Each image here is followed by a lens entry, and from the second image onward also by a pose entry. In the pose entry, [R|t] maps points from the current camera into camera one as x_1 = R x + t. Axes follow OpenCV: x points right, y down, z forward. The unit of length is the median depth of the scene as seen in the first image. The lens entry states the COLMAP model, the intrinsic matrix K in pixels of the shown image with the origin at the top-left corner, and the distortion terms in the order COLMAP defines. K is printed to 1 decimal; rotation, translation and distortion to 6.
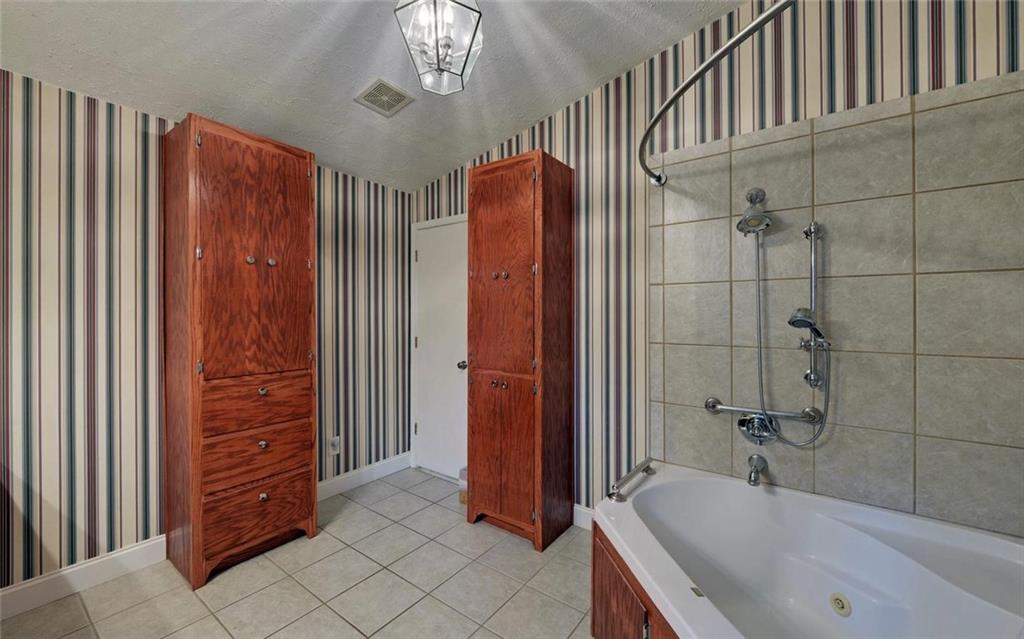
lens RADIAL K [[404.2, 0, 510.7], [0, 404.2, 316.6], [0, 0, 1]] dist [-0.000499, -0.000106]
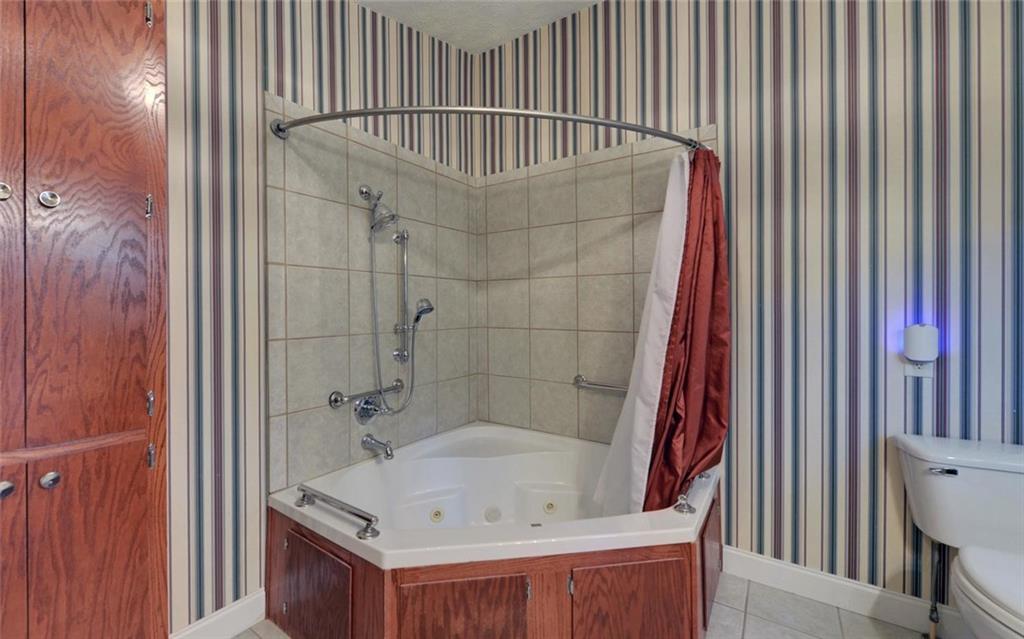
lens RADIAL K [[414.4, 0, 511.9], [0, 414.4, 305.8], [0, 0, 1]] dist [0.001306, 0.000057]
pose [[-0.037181, -0.001736, 0.999307, -0.500967], [0.001306, 0.999998, 0.001786, -0.000251], [-0.999308, 0.001371, -0.037179, 0.649750]]
